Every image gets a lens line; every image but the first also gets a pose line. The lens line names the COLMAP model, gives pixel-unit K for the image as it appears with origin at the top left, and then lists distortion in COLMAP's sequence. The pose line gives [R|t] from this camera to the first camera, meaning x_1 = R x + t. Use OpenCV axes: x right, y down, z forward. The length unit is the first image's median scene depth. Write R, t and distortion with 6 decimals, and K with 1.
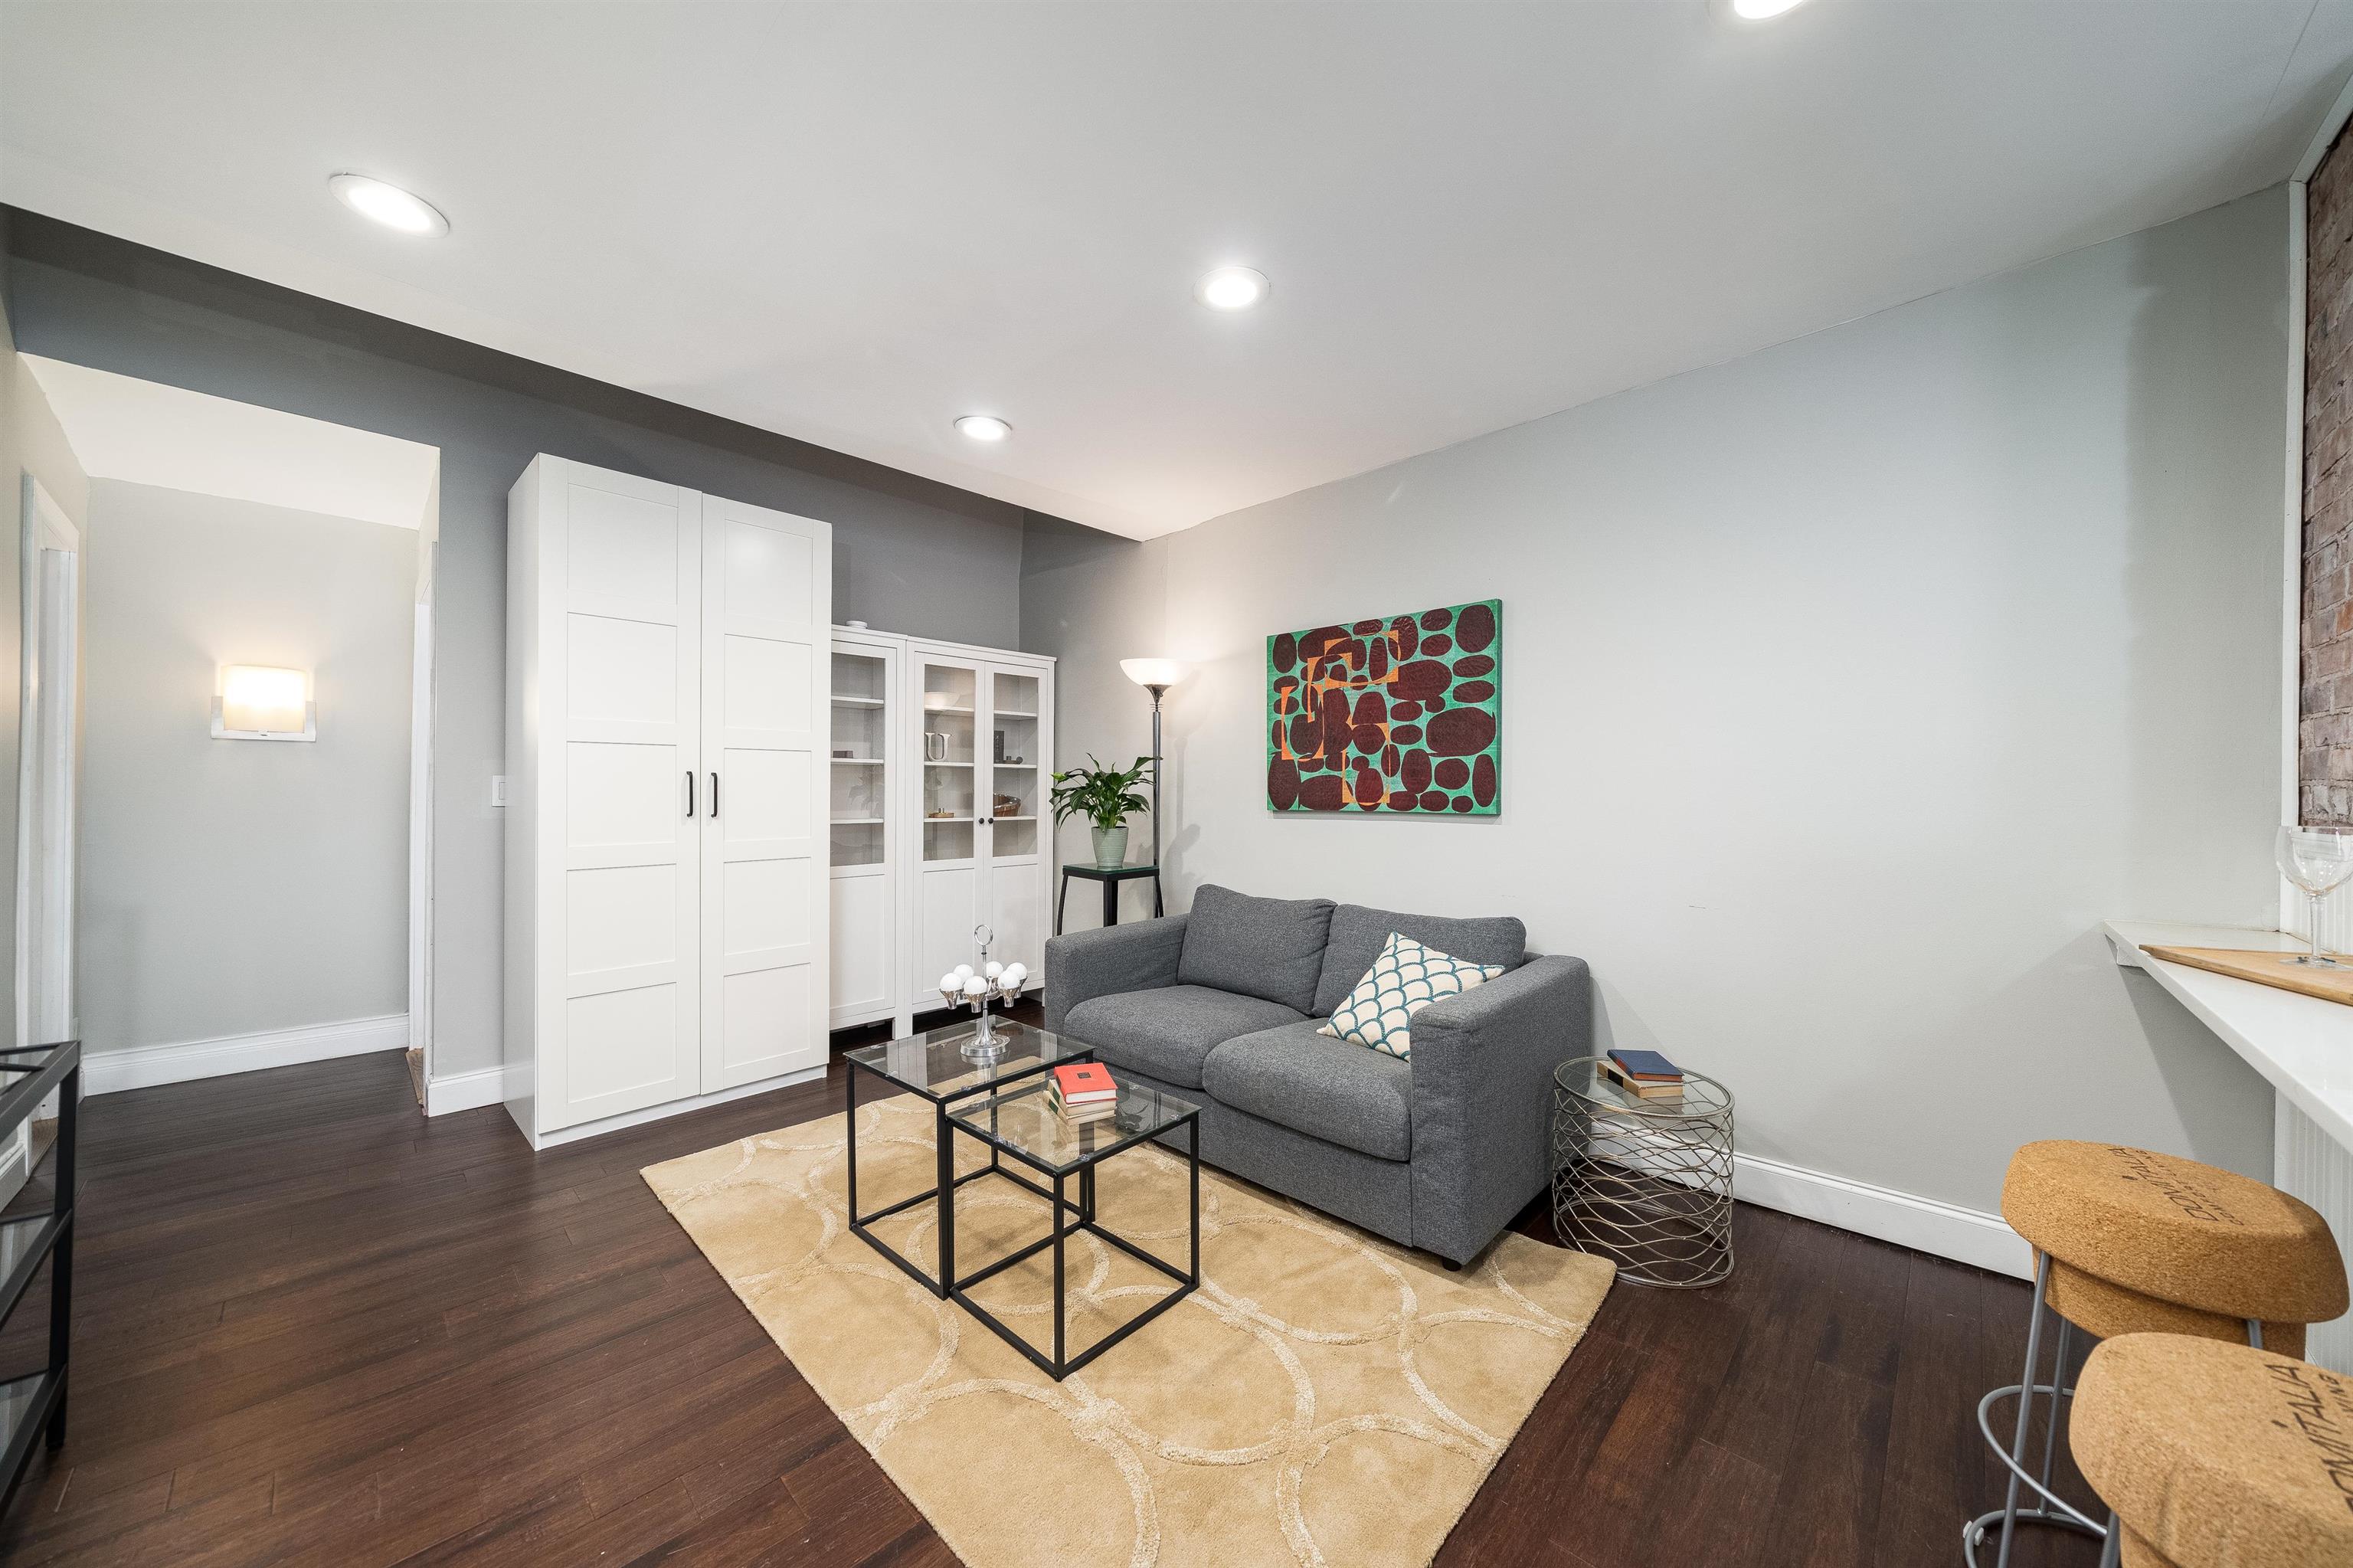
lens RADIAL K [[811.7, 0, 1176.5], [0, 811.7, 784.0], [0, 0, 1]] dist [-0.001287, -0.000058]
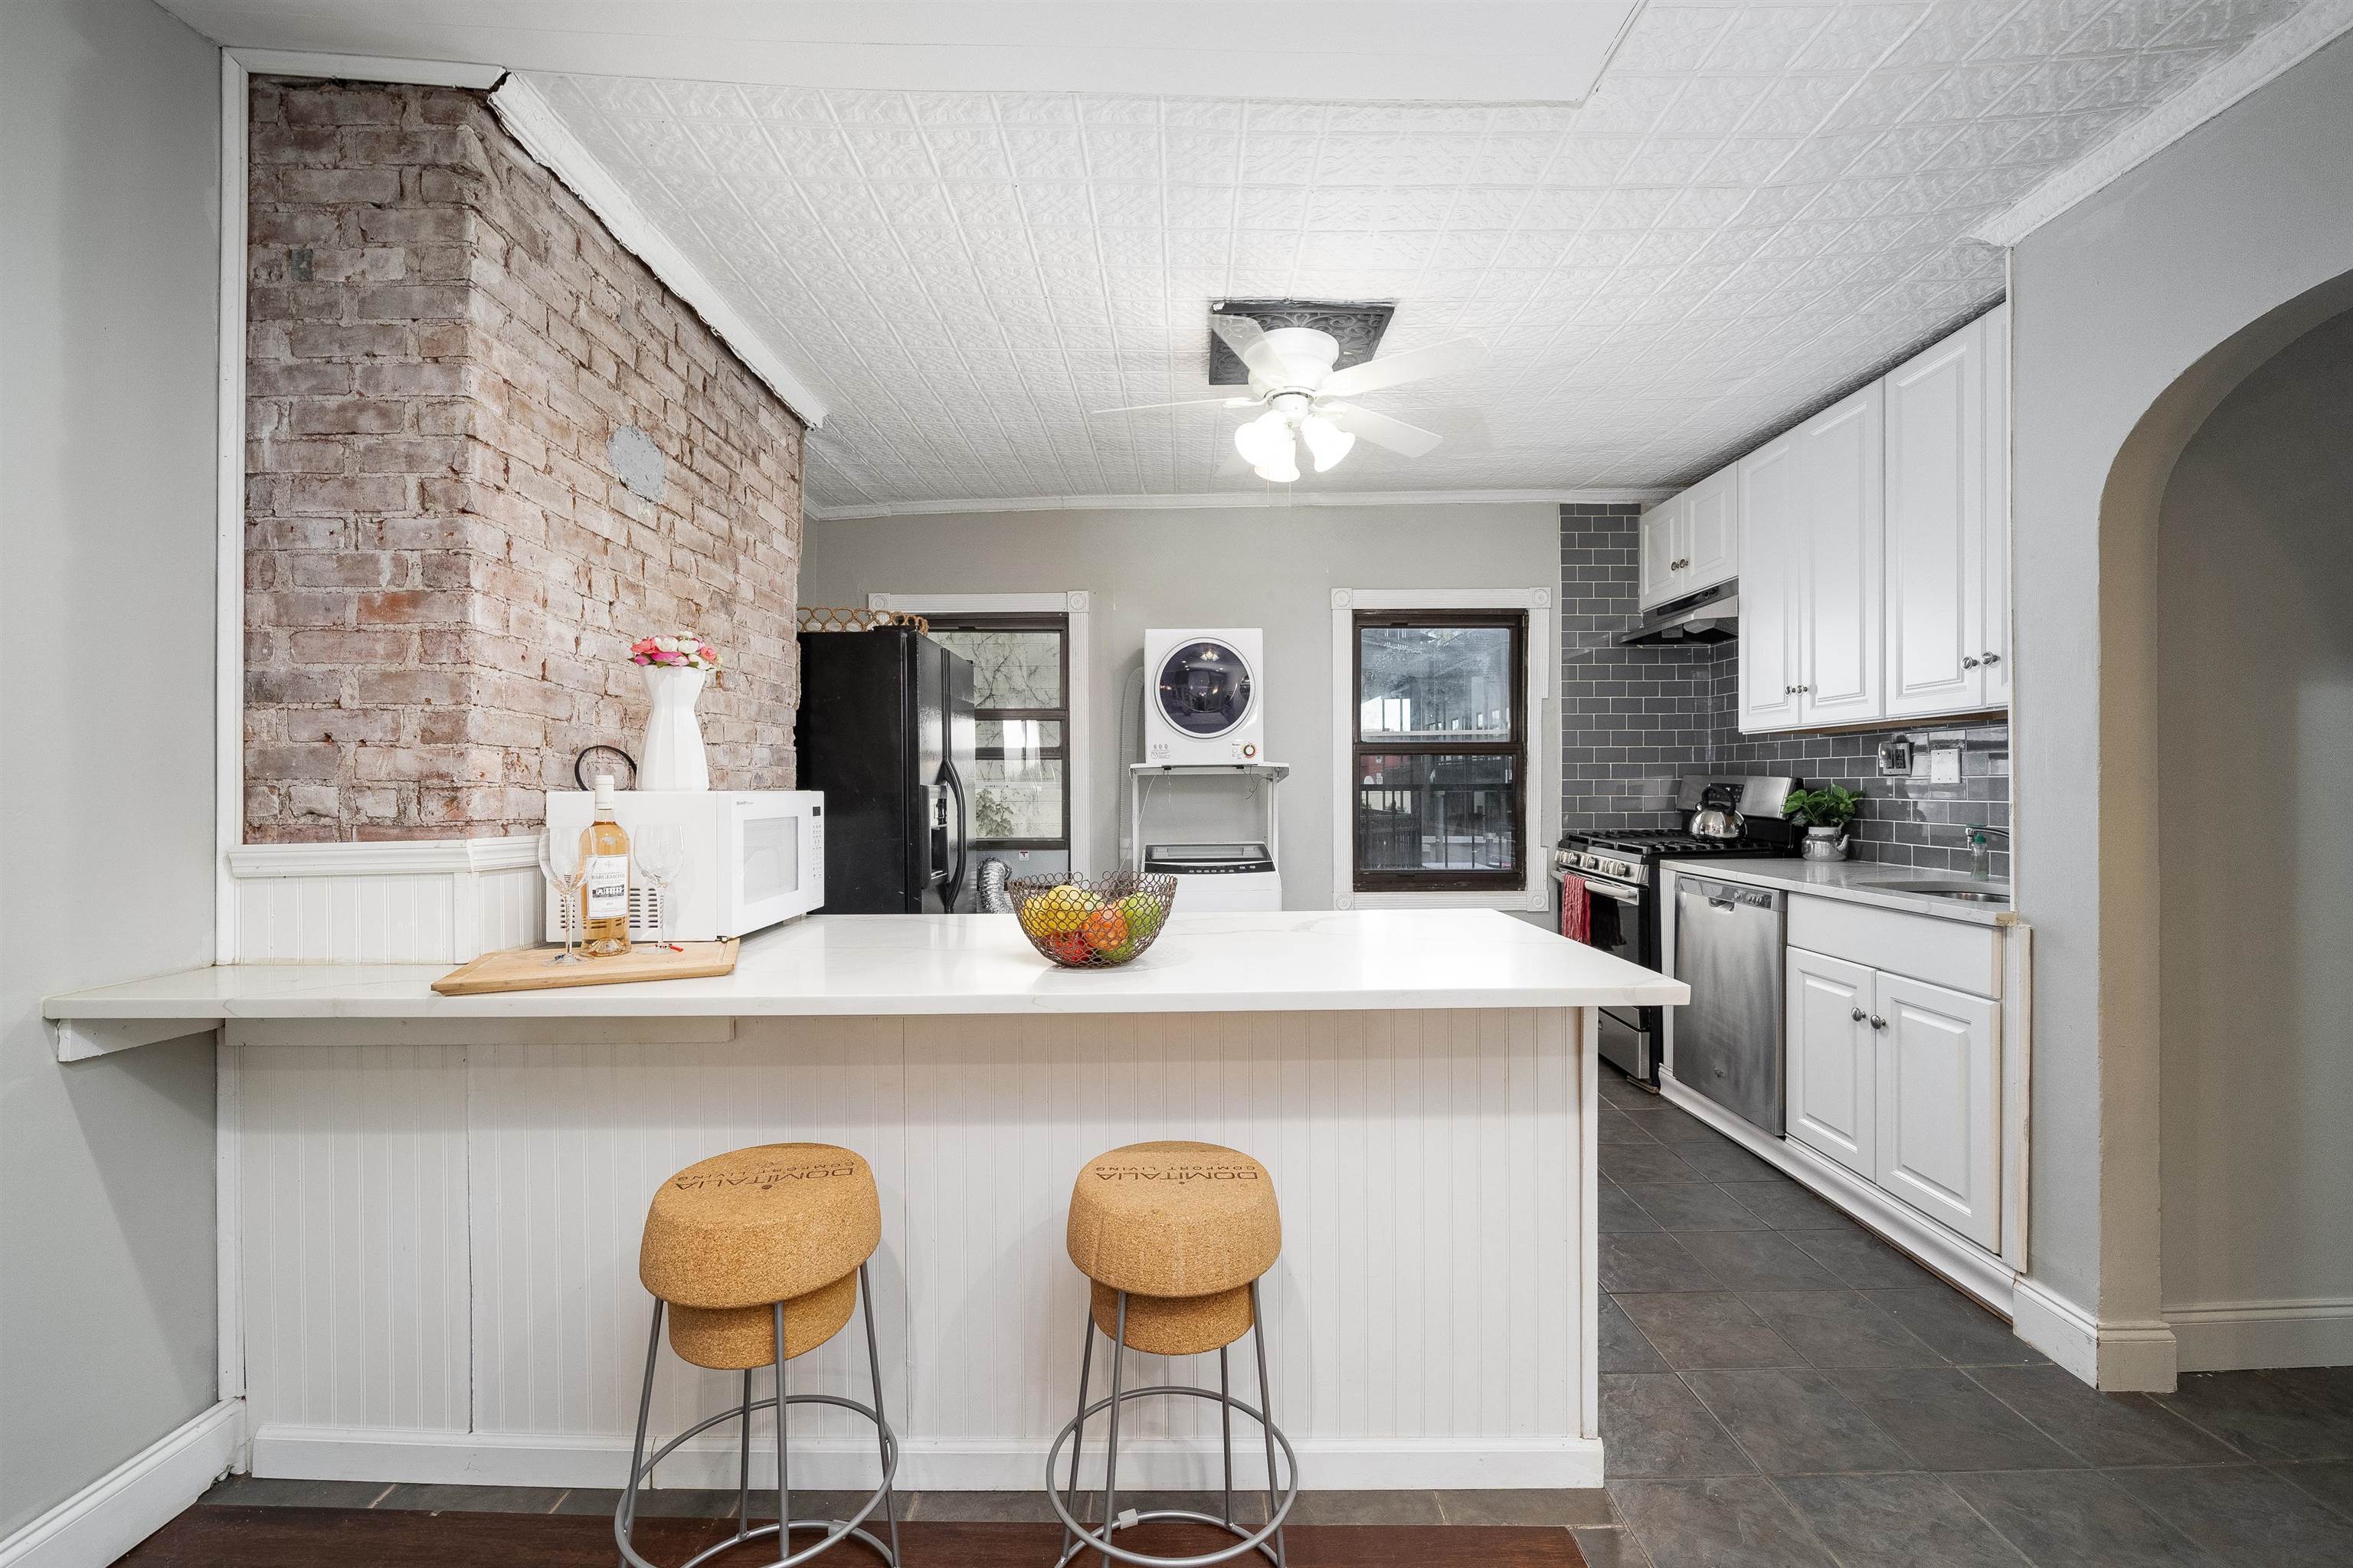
lens RADIAL K [[944.9, 0, 1184.8], [0, 944.9, 797.7], [0, 0, 1]] dist [-0.003491, -0.000158]
pose [[-0.698002, -0.005199, 0.716077, 0.004319], [-0.004545, 0.999986, 0.002830, 0.003957], [-0.716081, -0.001280, -0.698016, 0.519100]]
